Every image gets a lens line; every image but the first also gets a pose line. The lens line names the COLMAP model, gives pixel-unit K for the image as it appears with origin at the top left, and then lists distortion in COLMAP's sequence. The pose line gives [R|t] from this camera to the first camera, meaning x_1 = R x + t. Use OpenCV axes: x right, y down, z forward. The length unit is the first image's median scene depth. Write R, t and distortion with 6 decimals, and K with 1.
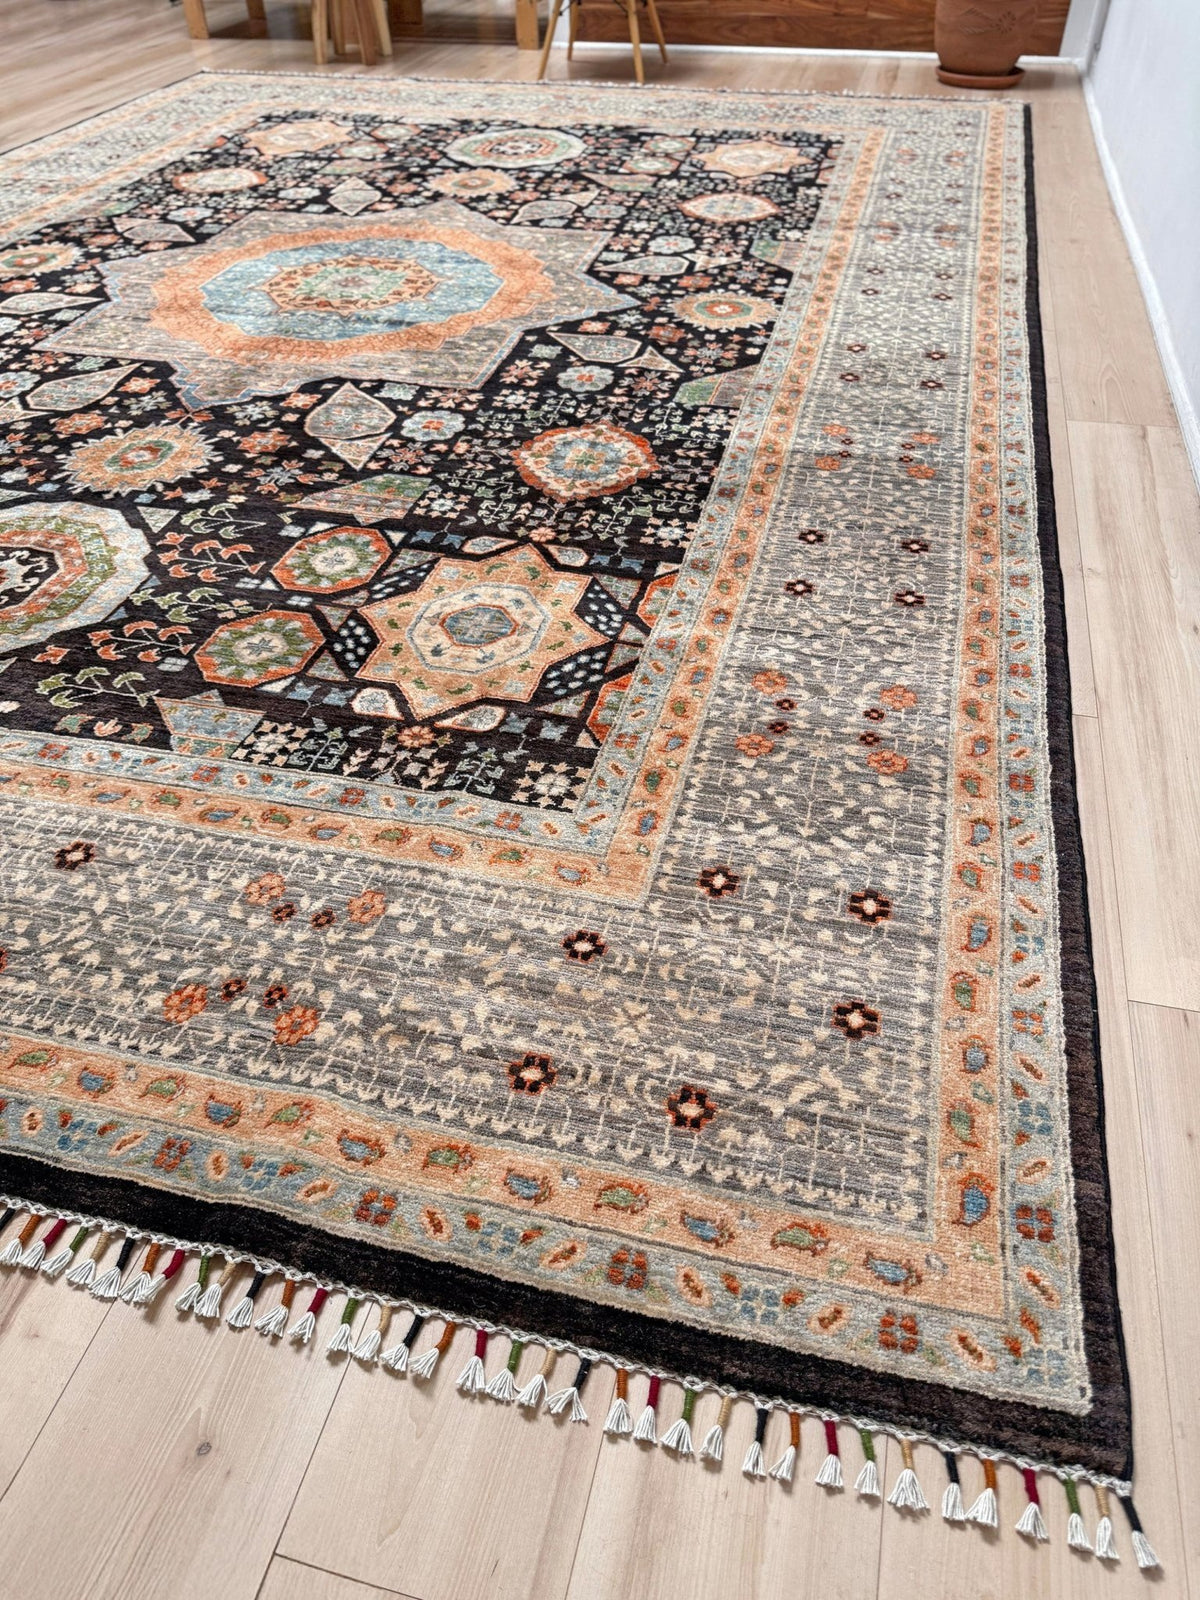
lens RADIAL K [[1146.6, 0, 610.4], [0, 1146.6, 803.2], [0, 0, 1]] dist [0.044088, -0.063206]
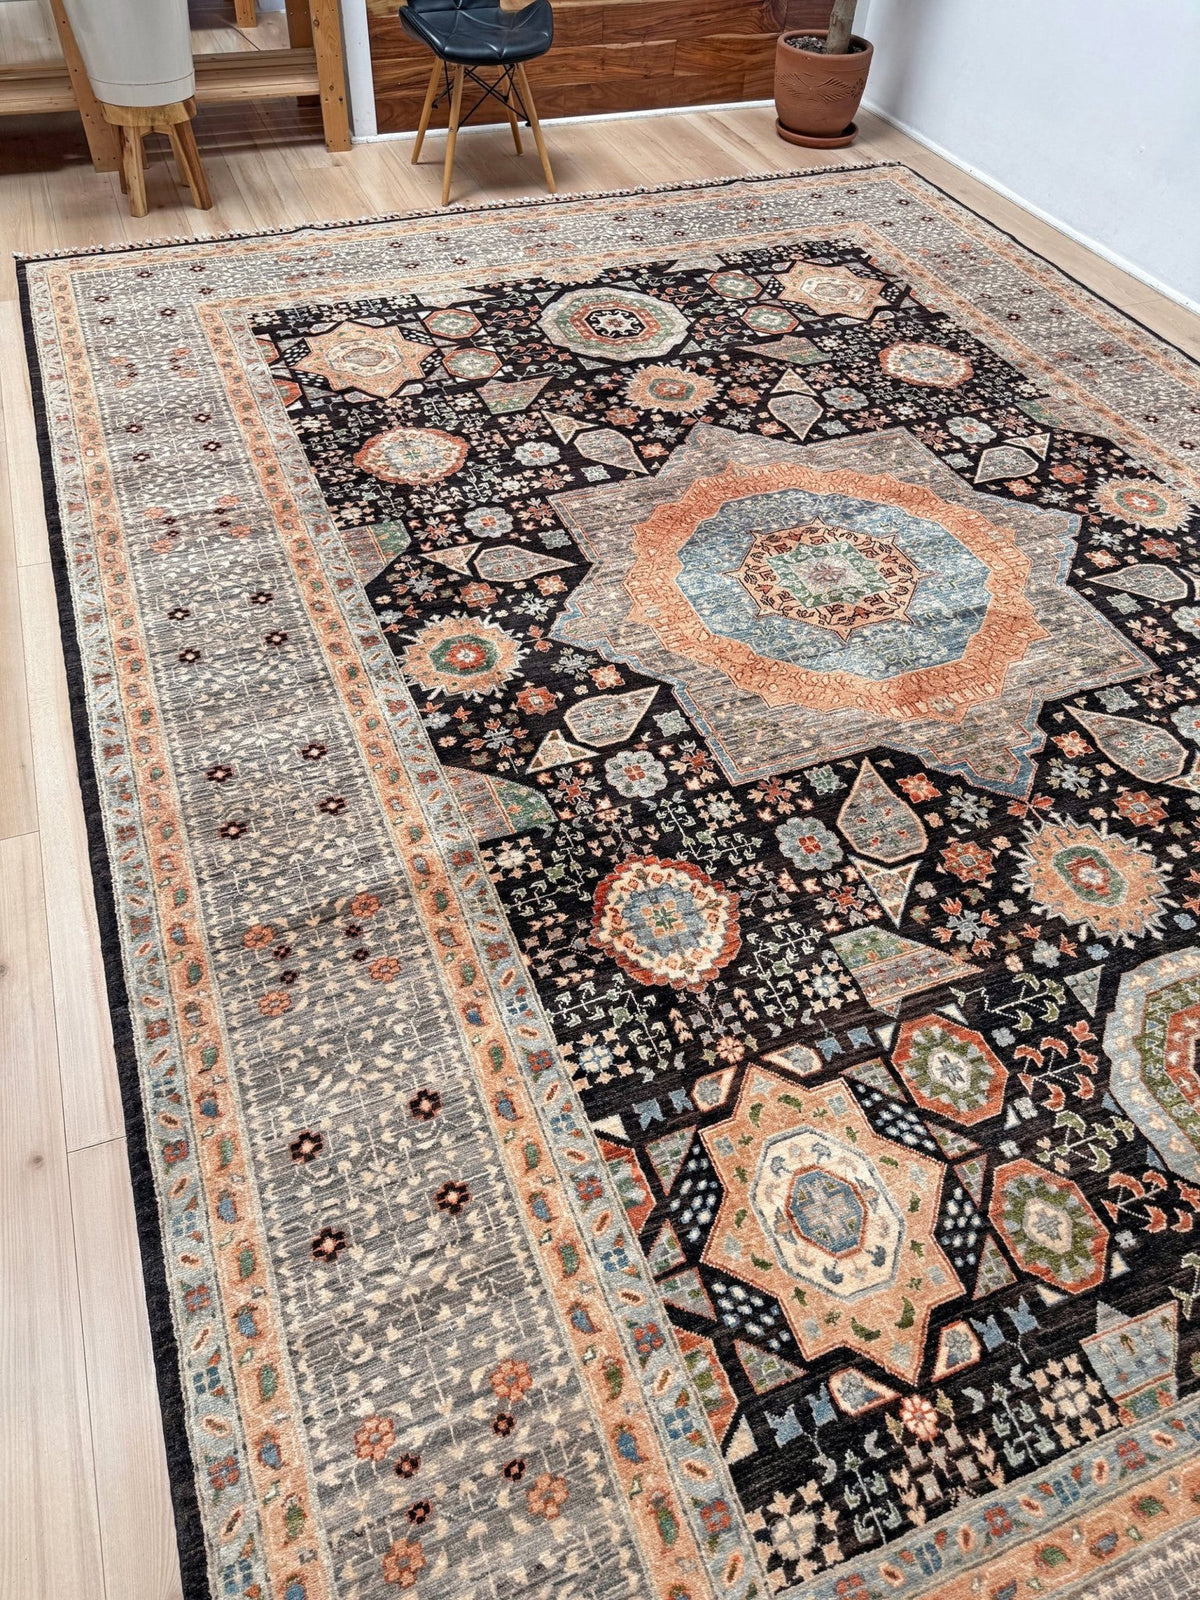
lens RADIAL K [[1091.5, 0, 596.3], [0, 1091.5, 810.8], [0, 0, 1]] dist [0.150382, -0.289772]
pose [[0.815953, -0.402727, 0.414767, -0.879866], [0.352411, 0.915224, 0.195374, -0.536432], [-0.458287, -0.013248, 0.888706, 0.269454]]
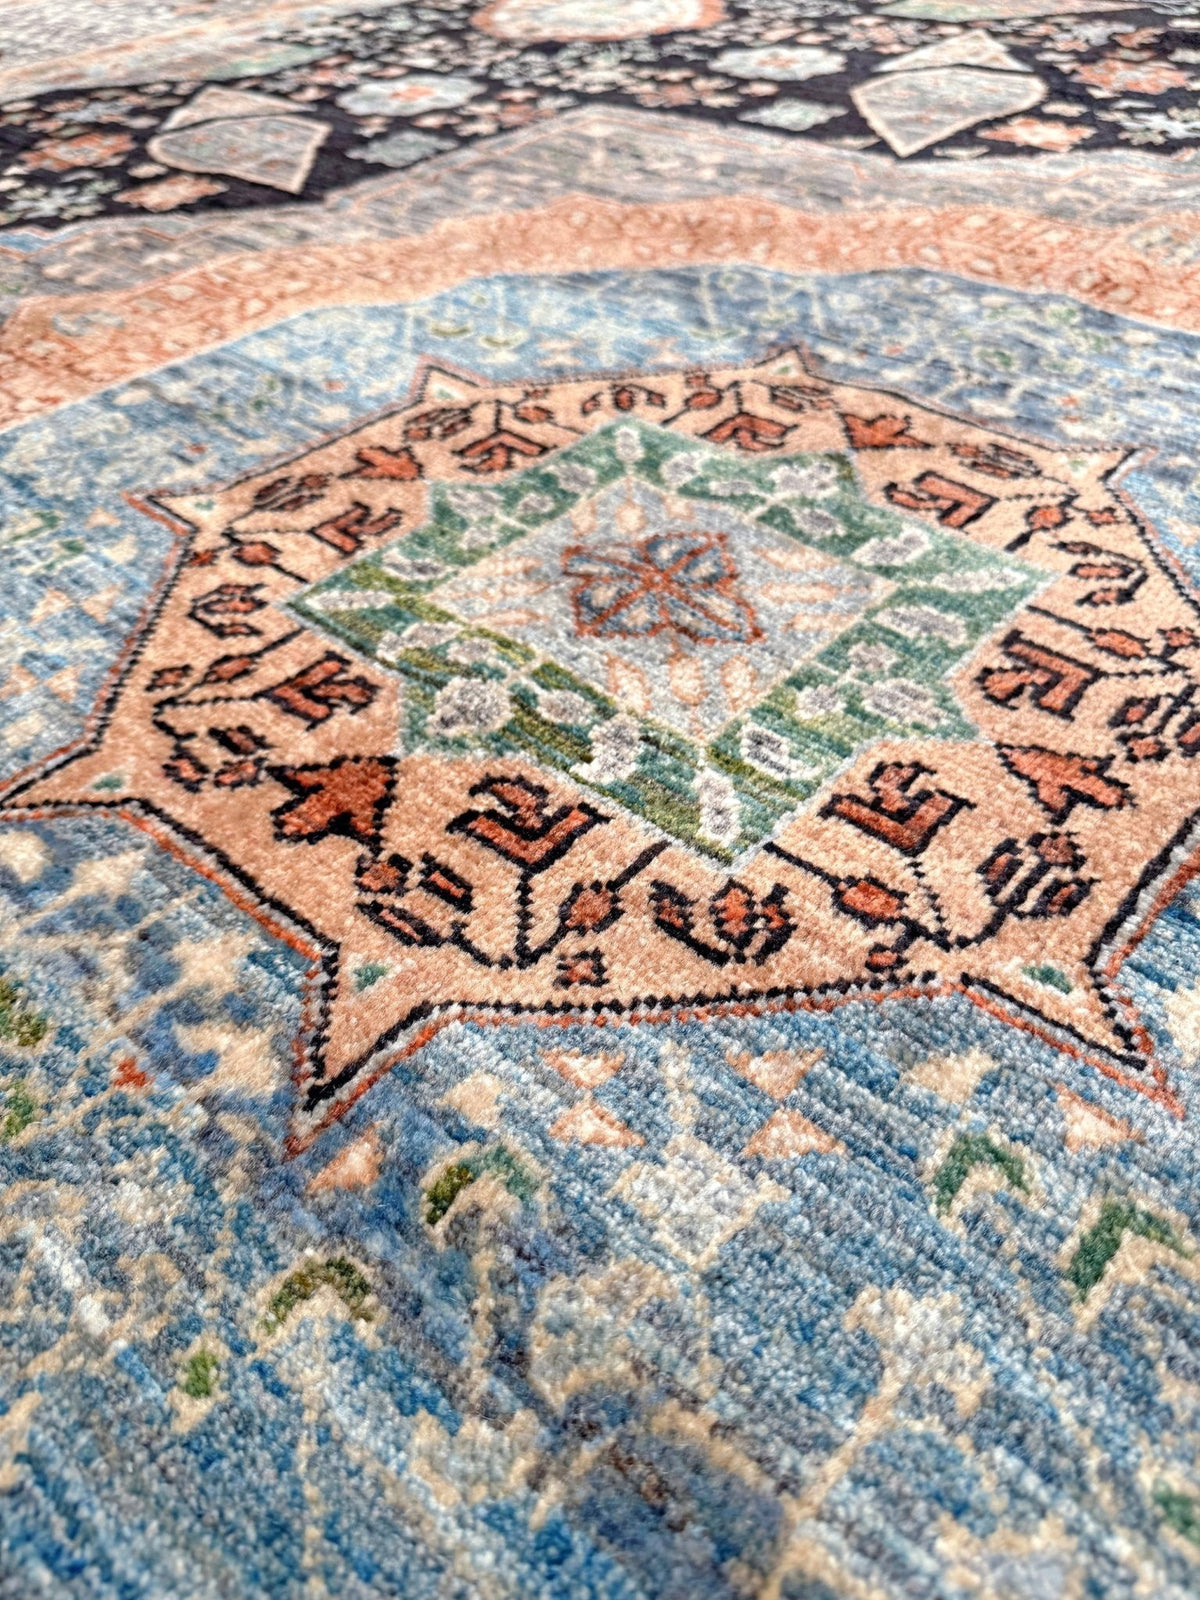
lens RADIAL K [[1146.6, 0, 610.4], [0, 1146.6, 803.2], [0, 0, 1]] dist [0.044088, -0.063206]
pose [[0.875965, 0.316195, -0.364289, -0.168444], [-0.296968, 0.948613, 0.109290, -0.453371], [0.380126, 0.012448, 0.924851, 0.880219]]
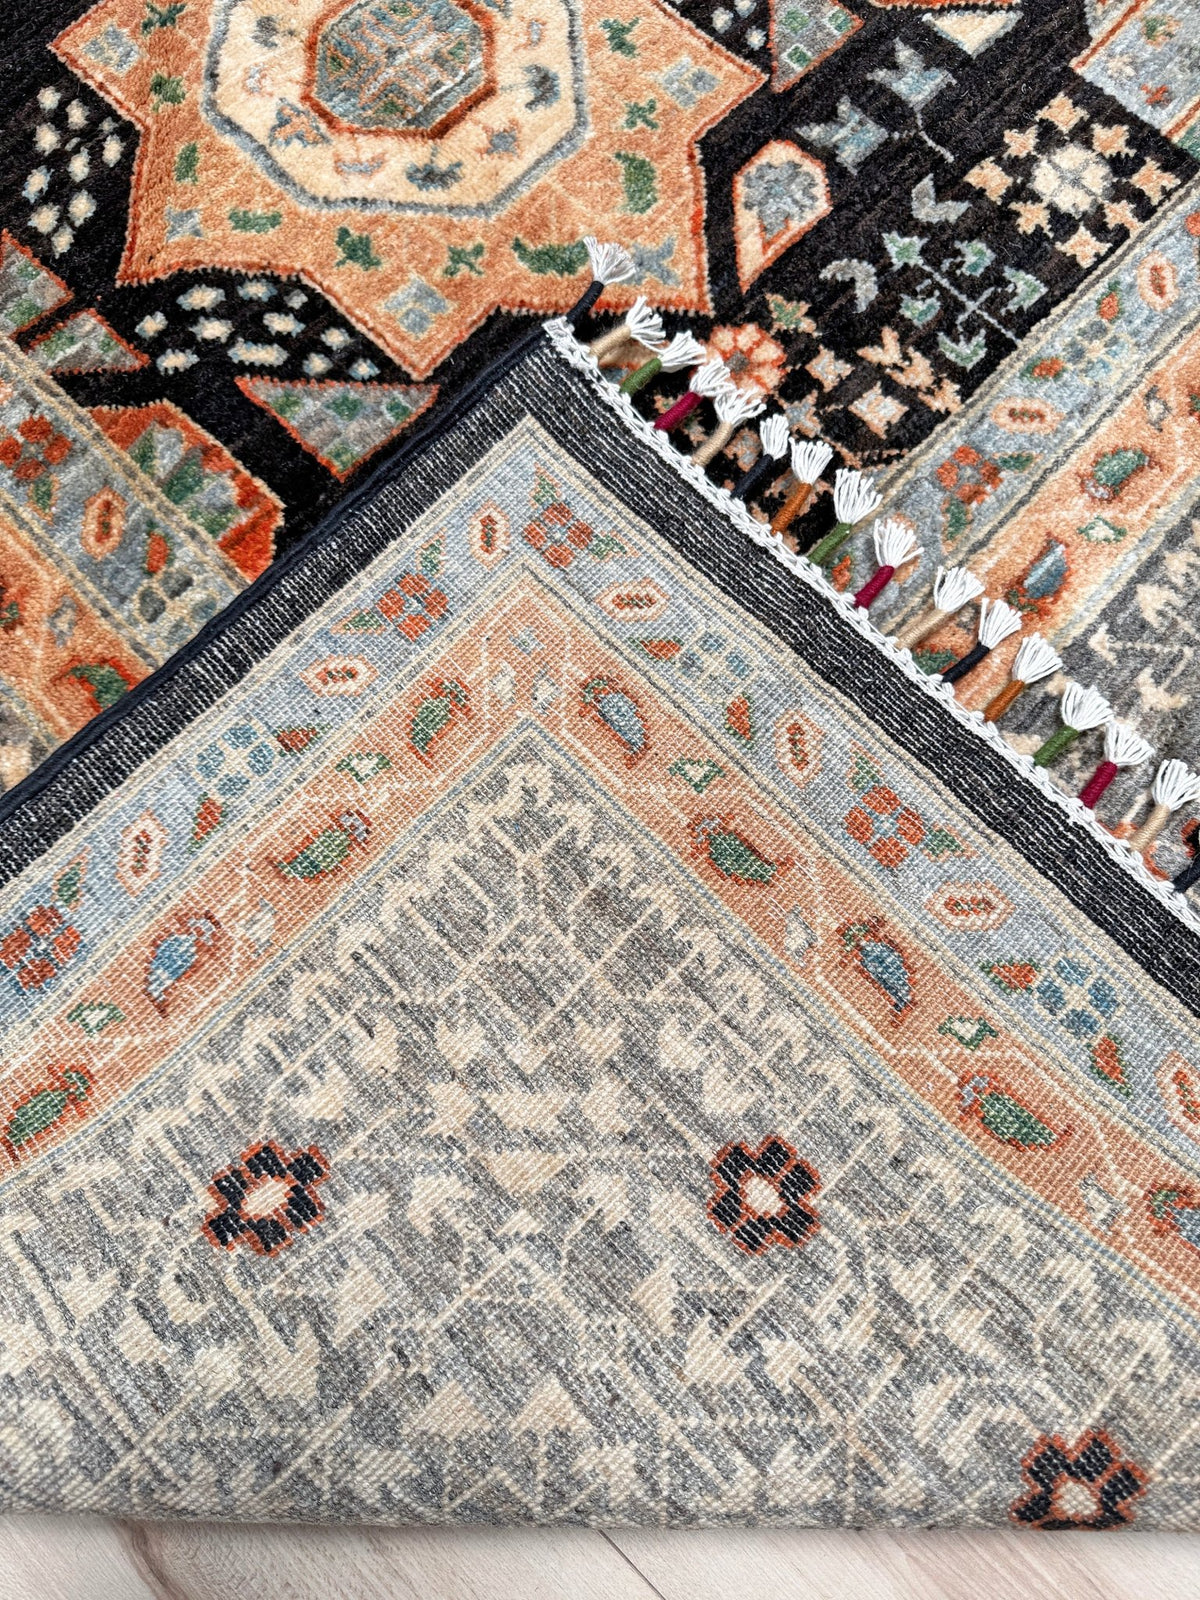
lens RADIAL K [[1146.6, 0, 610.4], [0, 1146.6, 803.2], [0, 0, 1]] dist [0.044088, -0.063206]
pose [[-0.502356, 0.840361, -0.203549, 0.319002], [-0.565118, -0.140926, 0.812885, -0.988578], [0.654432, 0.523386, 0.545698, 1.323000]]
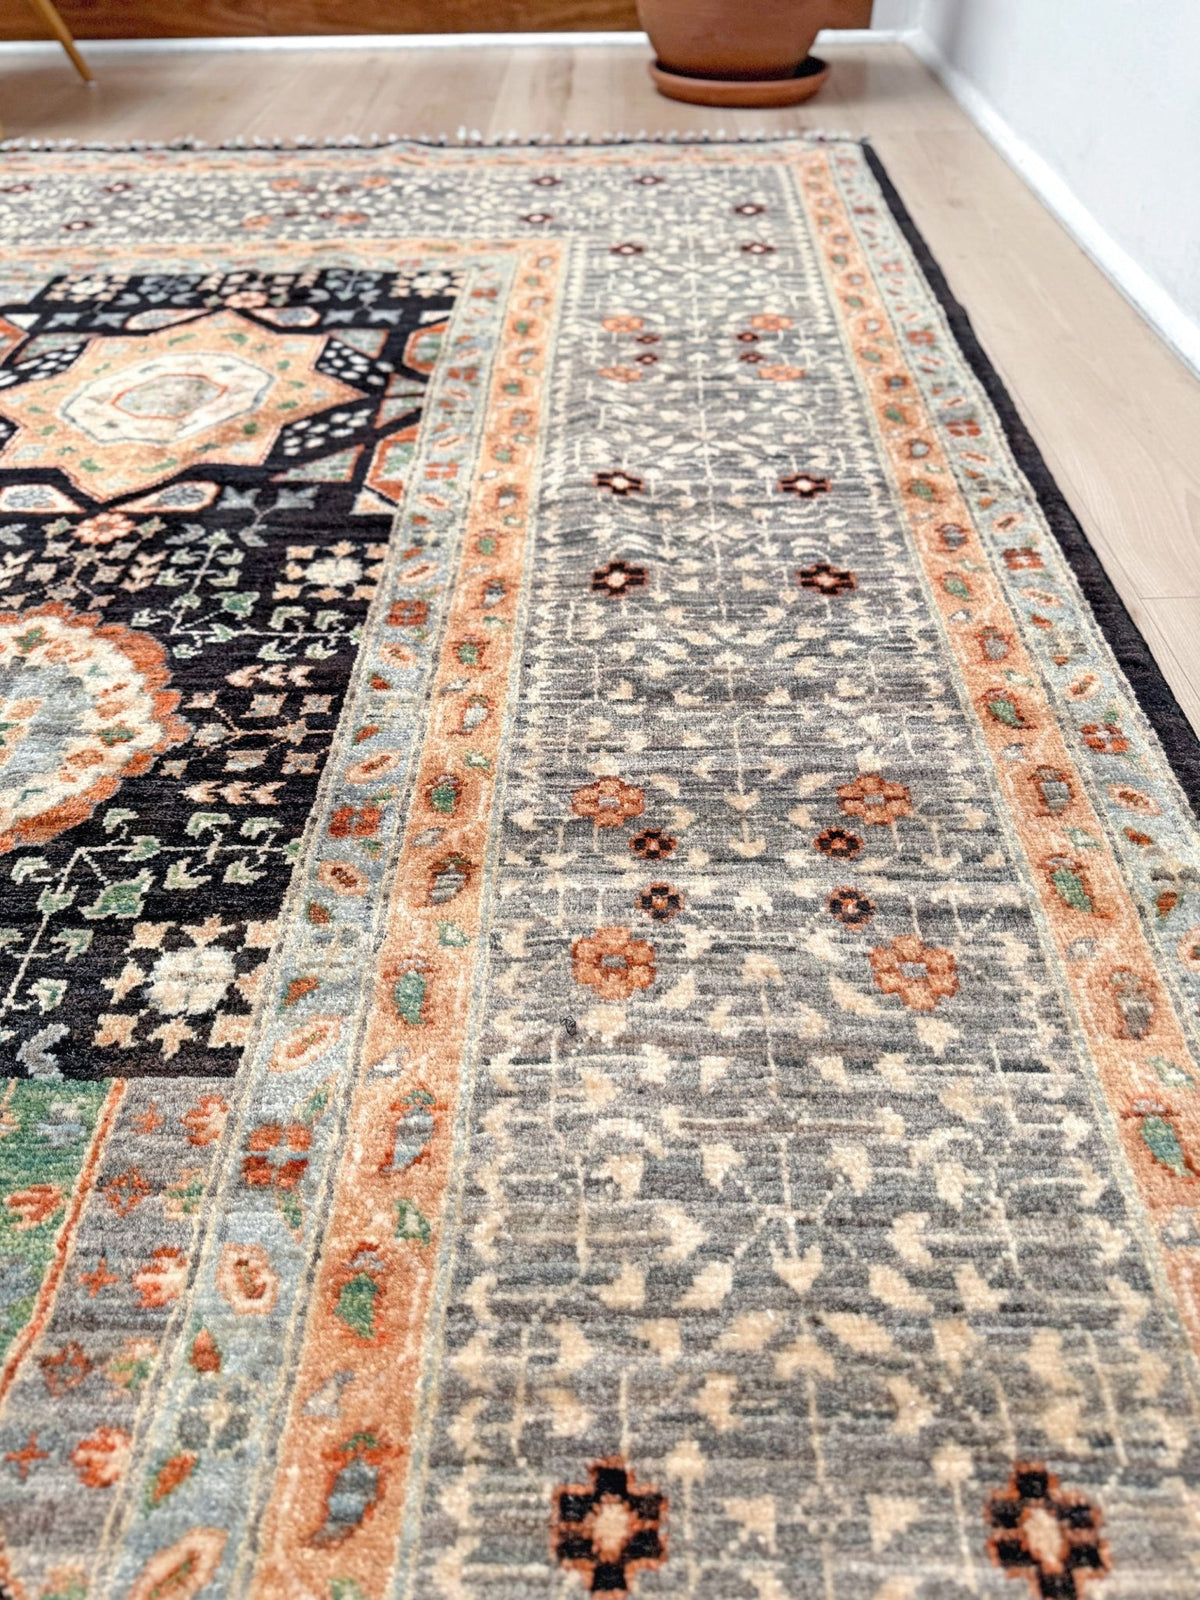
lens RADIAL K [[1146.6, 0, 610.4], [0, 1146.6, 803.2], [0, 0, 1]] dist [0.044088, -0.063206]
pose [[0.972764, -0.158550, 0.169089, 0.228302], [0.156015, 0.987350, 0.028262, -0.583533], [-0.171431, -0.001112, 0.985195, 0.882942]]
